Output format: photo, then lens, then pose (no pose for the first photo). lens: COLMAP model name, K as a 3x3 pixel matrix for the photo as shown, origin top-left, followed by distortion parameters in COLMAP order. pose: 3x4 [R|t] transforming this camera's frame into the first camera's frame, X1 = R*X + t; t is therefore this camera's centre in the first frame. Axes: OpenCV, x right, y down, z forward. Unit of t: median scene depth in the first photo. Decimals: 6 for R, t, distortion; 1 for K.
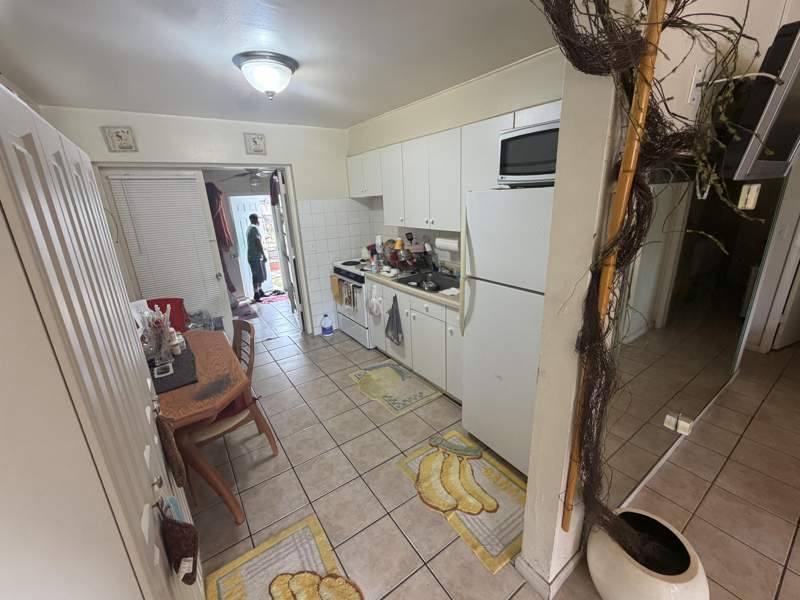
lens RADIAL K [[322.1, 0, 401.3], [0, 322.1, 296.7], [0, 0, 1]] dist [-0.000841, -0.000040]
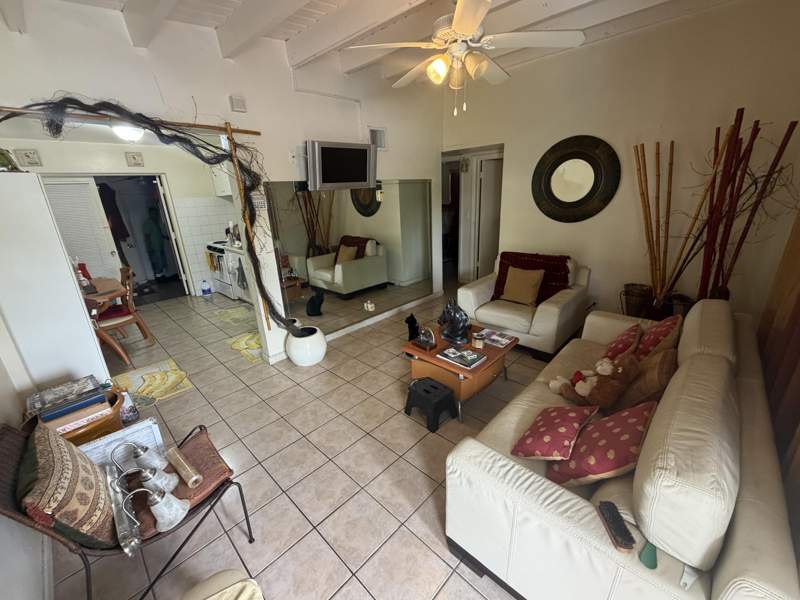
lens RADIAL K [[322.1, 0, 400.3], [0, 322.1, 298.2], [0, 0, 1]] dist [-0.000841, -0.000040]
pose [[0.981091, -0.059259, 0.184255, 0.385731], [0.056404, 0.998193, 0.020703, 0.174127], [-0.185149, -0.009919, 0.982660, -0.603395]]
